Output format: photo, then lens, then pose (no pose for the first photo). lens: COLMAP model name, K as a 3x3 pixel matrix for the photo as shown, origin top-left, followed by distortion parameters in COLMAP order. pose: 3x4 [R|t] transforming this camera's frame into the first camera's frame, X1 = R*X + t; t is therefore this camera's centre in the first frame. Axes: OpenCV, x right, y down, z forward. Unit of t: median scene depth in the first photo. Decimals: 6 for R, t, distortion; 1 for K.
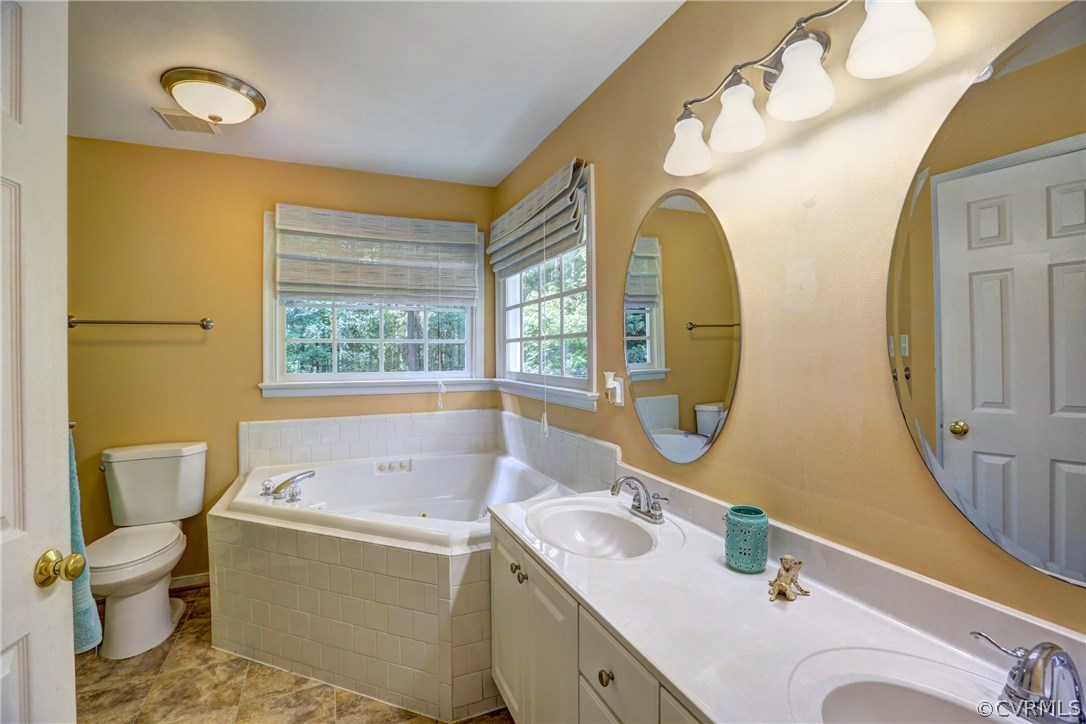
lens RADIAL K [[492.1, 0, 546.5], [0, 492.1, 358.2], [0, 0, 1]] dist [-0.065215, 0.023009]
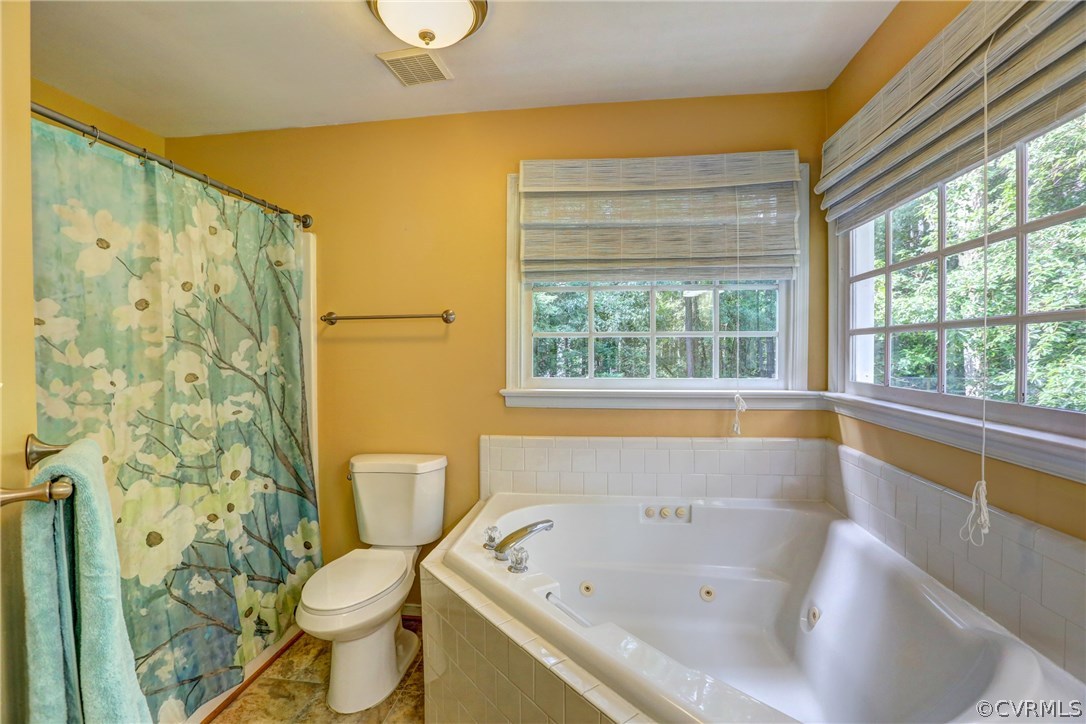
lens RADIAL K [[502.8, 0, 543.0], [0, 502.8, 362.0], [0, 0, 1]] dist [-0.066423, 0.045099]
pose [[0.850972, 0.014204, -0.525019, -0.088801], [-0.005186, 0.999813, 0.018644, -0.007632], [0.525186, -0.013142, 0.850886, 0.291337]]
